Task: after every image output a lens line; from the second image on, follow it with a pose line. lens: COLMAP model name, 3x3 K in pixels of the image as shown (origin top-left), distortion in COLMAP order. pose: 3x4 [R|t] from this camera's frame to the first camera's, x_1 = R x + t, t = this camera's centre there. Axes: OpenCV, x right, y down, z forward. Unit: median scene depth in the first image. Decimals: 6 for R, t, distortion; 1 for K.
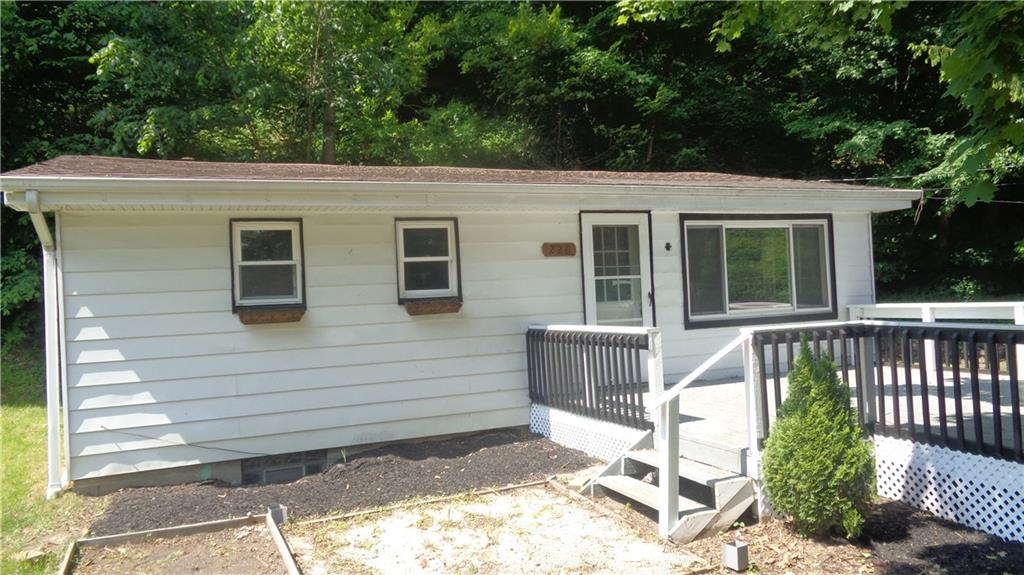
lens RADIAL K [[765.3, 0, 512.0], [0, 765.3, 287.5], [0, 0, 1]] dist [0.040398, -0.000092]
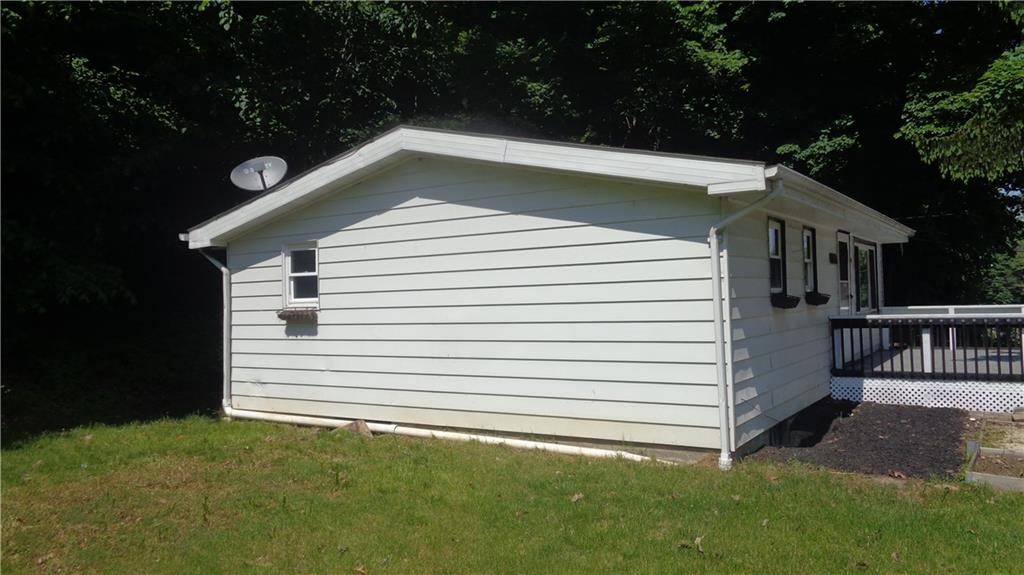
lens RADIAL K [[765.3, 0, 512.0], [0, 765.3, 287.5], [0, 0, 1]] dist [0.040398, -0.000092]
pose [[0.827792, 0.030853, 0.560186, -1.130751], [-0.014658, 0.999335, -0.033380, 0.051550], [-0.560844, 0.019420, 0.827694, 0.233606]]
